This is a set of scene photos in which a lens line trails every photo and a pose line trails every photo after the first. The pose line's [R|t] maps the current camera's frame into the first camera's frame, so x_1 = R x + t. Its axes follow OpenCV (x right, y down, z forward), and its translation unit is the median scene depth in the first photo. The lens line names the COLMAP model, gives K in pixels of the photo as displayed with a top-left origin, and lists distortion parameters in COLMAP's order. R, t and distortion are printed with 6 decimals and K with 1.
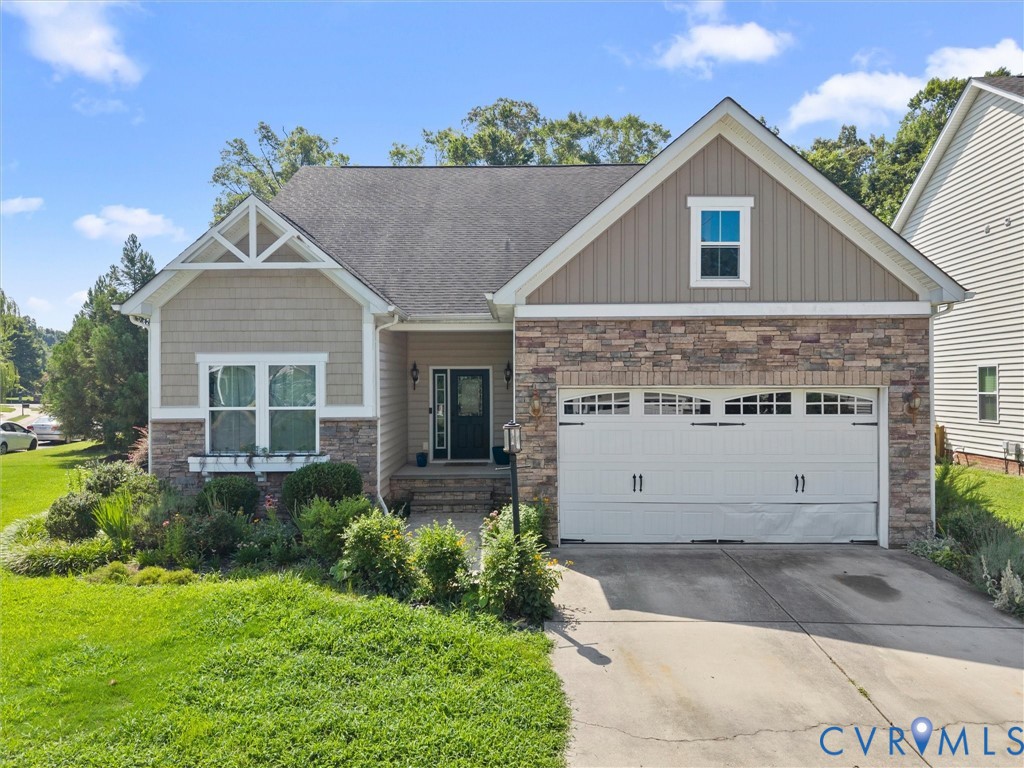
lens RADIAL K [[686.9, 0, 509.3], [0, 686.9, 385.8], [0, 0, 1]] dist [0.021180, -0.024326]
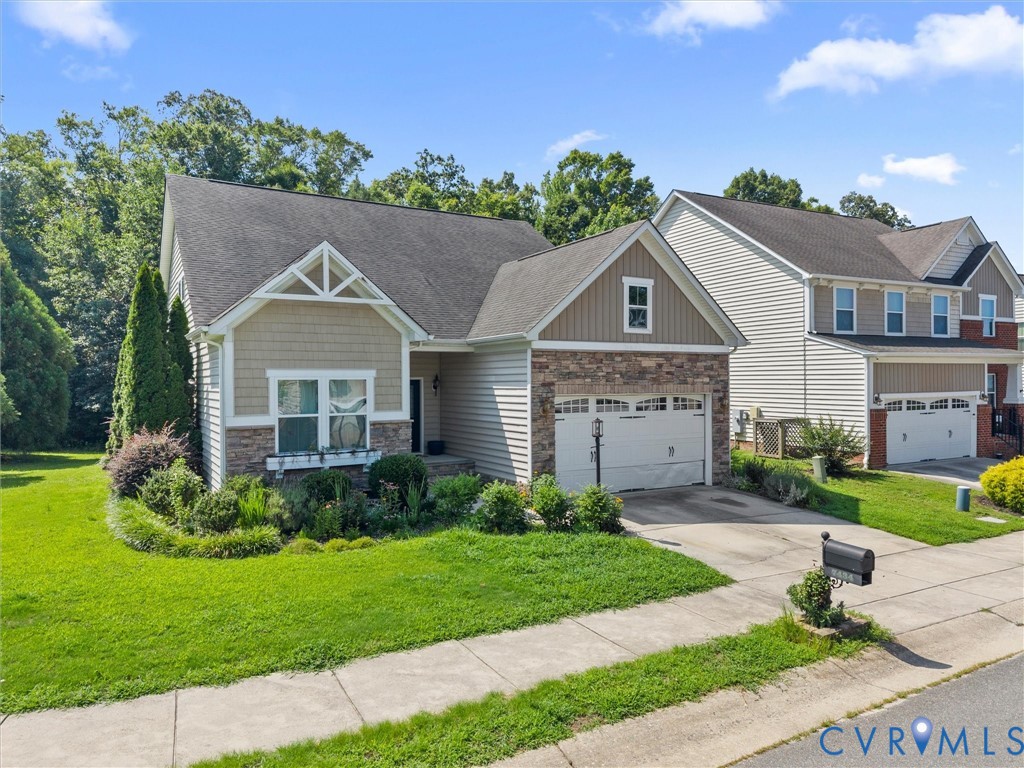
lens RADIAL K [[686.9, 0, 515.8], [0, 686.9, 383.6], [0, 0, 1]] dist [0.021180, -0.024326]
pose [[0.856302, -0.001461, 0.516473, -0.759934], [0.002979, 0.999993, -0.002109, -0.020674], [-0.516467, 0.003345, 0.856301, -0.236216]]
